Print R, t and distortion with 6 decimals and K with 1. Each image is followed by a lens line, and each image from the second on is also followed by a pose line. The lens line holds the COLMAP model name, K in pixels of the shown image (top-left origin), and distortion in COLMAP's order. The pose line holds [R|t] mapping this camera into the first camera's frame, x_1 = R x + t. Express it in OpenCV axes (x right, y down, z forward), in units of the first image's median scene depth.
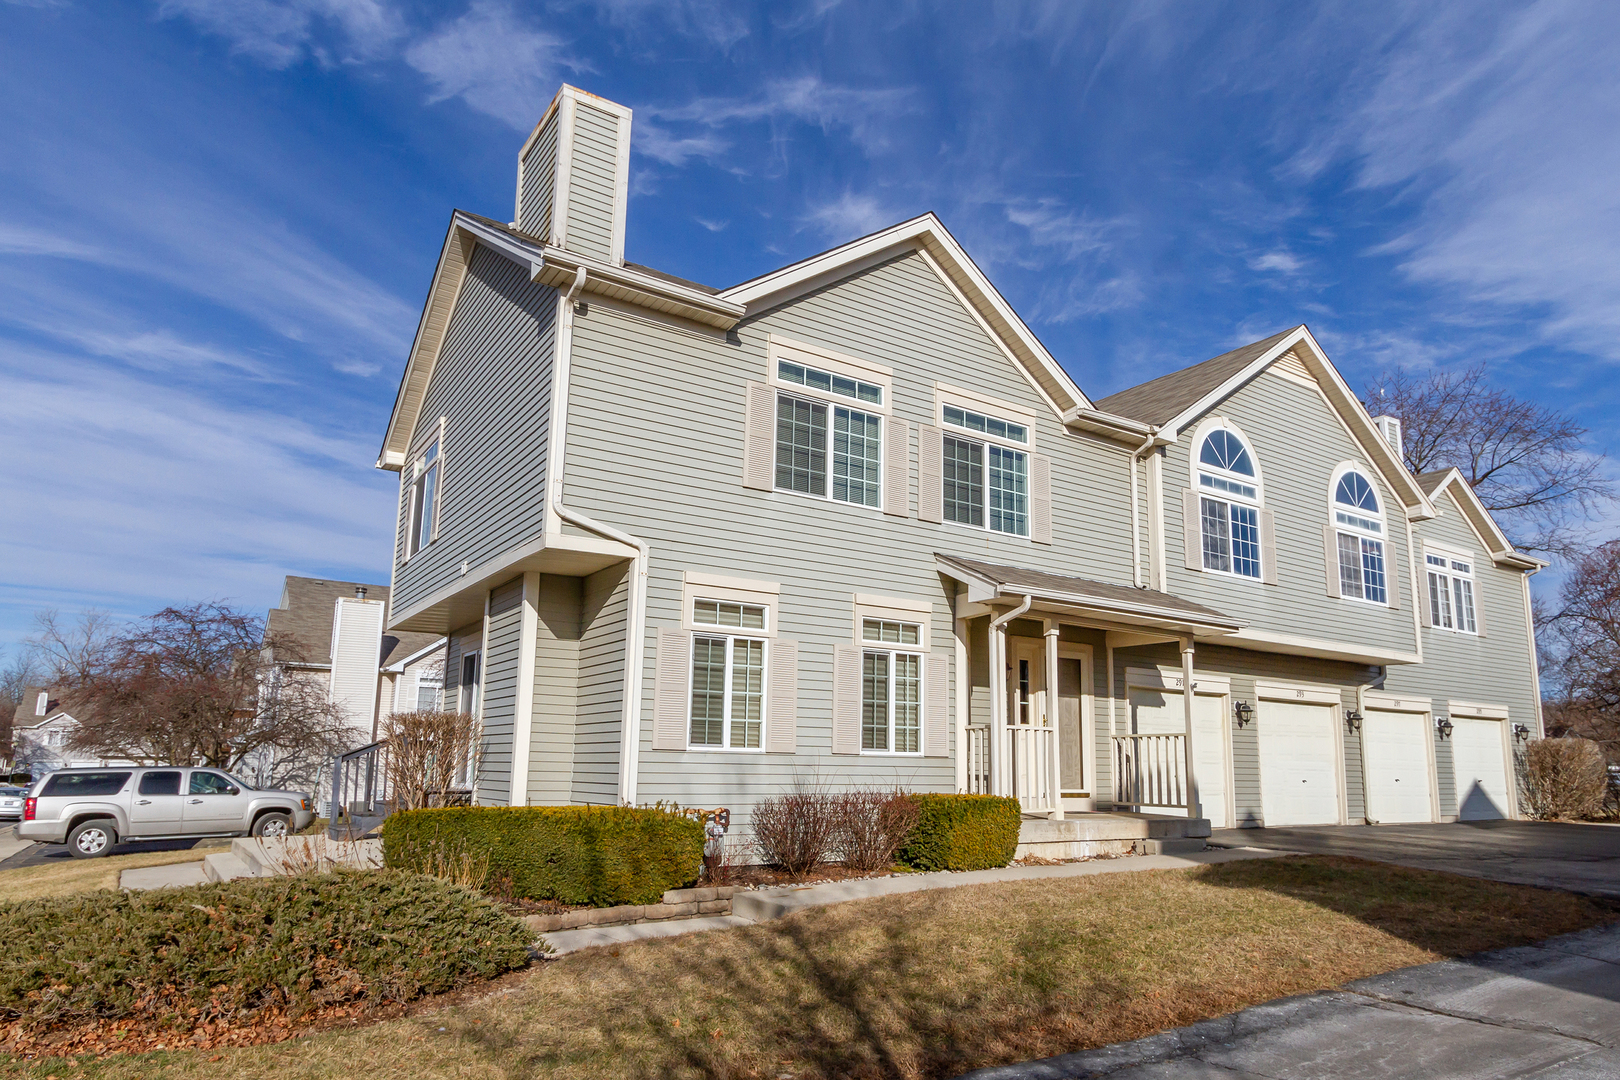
lens RADIAL K [[977.7, 0, 811.4], [0, 977.7, 574.4], [0, 0, 1]] dist [0.012968, 0.000340]
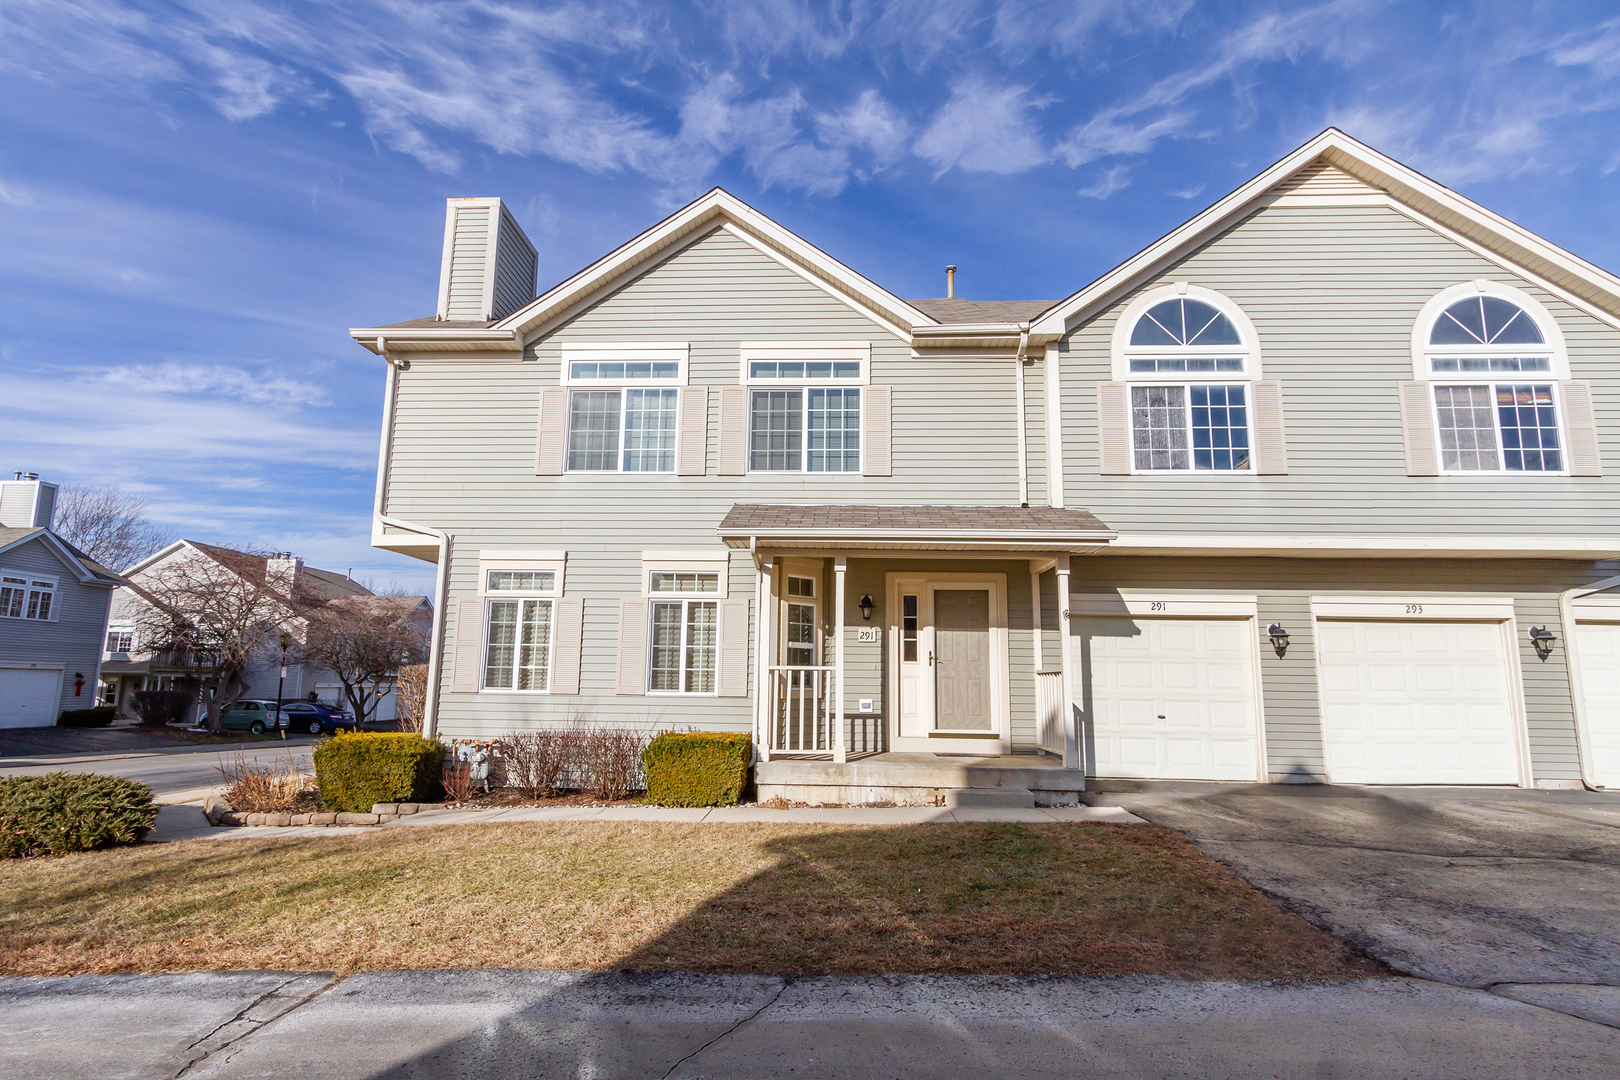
lens RADIAL K [[822.0, 0, 810.0], [0, 822.0, 540.0], [0, 0, 1]] dist [0.004959, 0.000697]
pose [[0.812252, -0.110852, -0.572676, 0.594624], [0.111242, 0.993195, -0.034471, 0.048312], [0.572600, -0.035706, 0.819057, 0.270378]]
